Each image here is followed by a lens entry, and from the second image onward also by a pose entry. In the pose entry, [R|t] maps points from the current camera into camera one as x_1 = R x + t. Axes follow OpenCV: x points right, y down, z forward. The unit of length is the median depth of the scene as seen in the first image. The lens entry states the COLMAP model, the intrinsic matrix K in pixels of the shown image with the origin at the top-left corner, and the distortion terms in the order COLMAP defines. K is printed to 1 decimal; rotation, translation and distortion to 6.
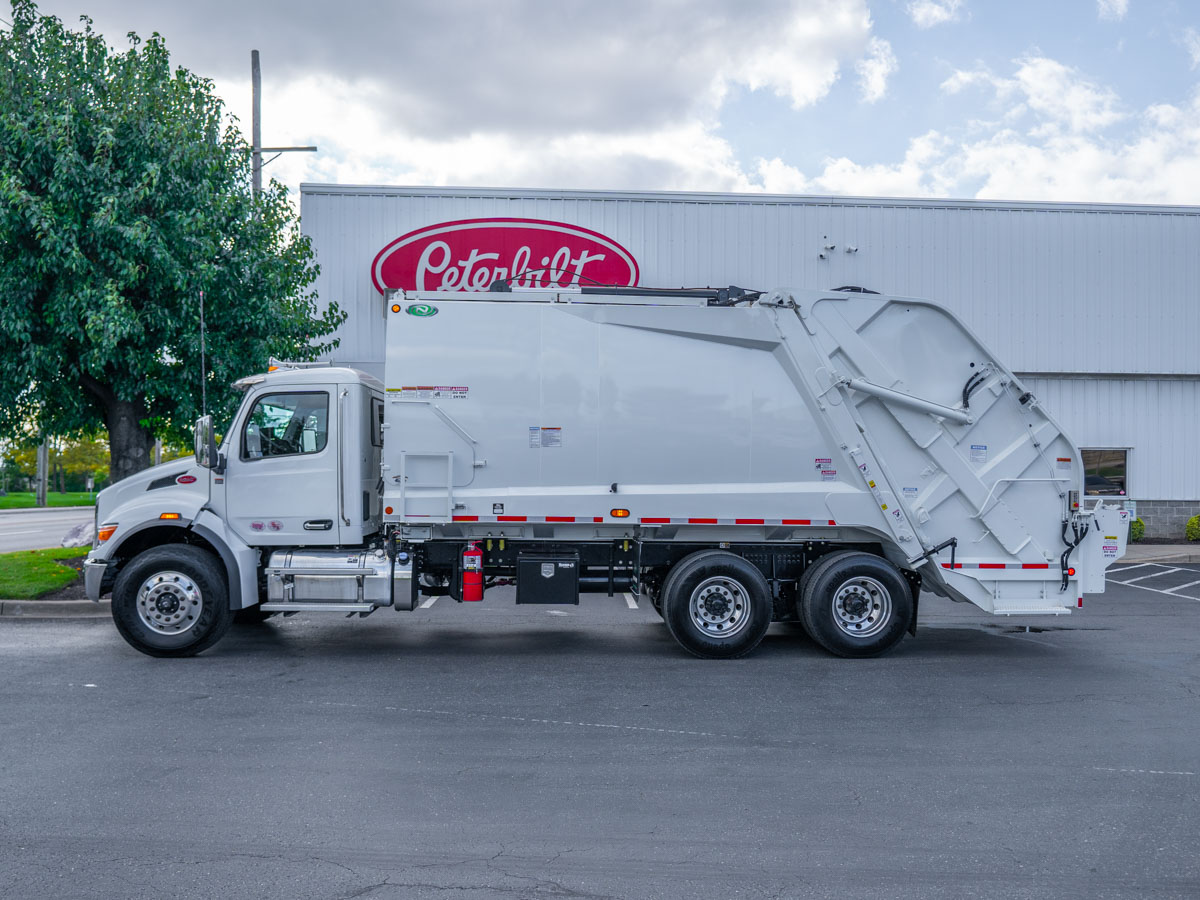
lens RADIAL K [[954.1, 0, 600.0], [0, 954.1, 450.0], [0, 0, 1]] dist [-0.027627, 0.004504]
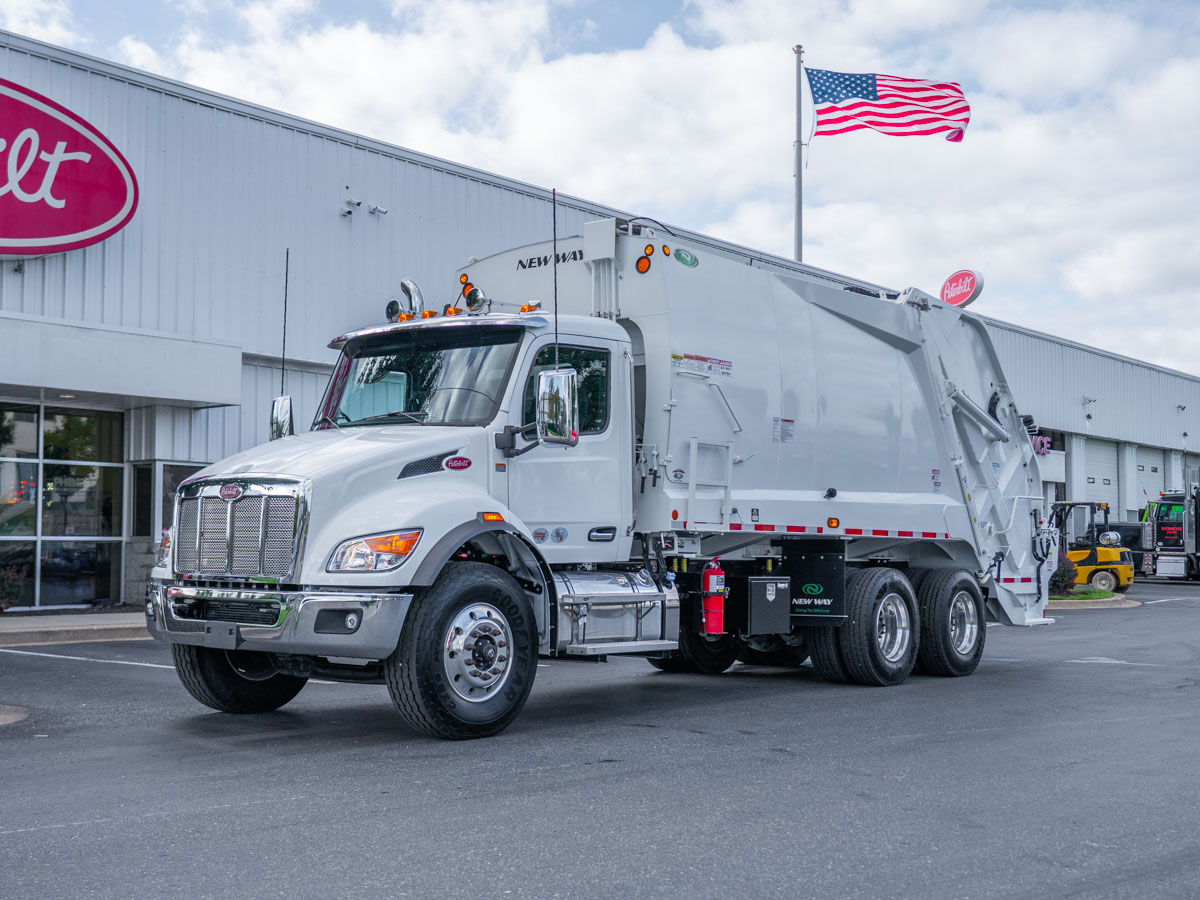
lens RADIAL K [[1388.5, 0, 600.0], [0, 1388.5, 450.0], [0, 0, 1]] dist [0.017168, 0.035053]
pose [[0.701111, 0.048516, 0.711399, -0.430490], [-0.025840, 0.998756, -0.042647, 0.024802], [-0.712583, 0.011518, 0.701493, 0.110279]]
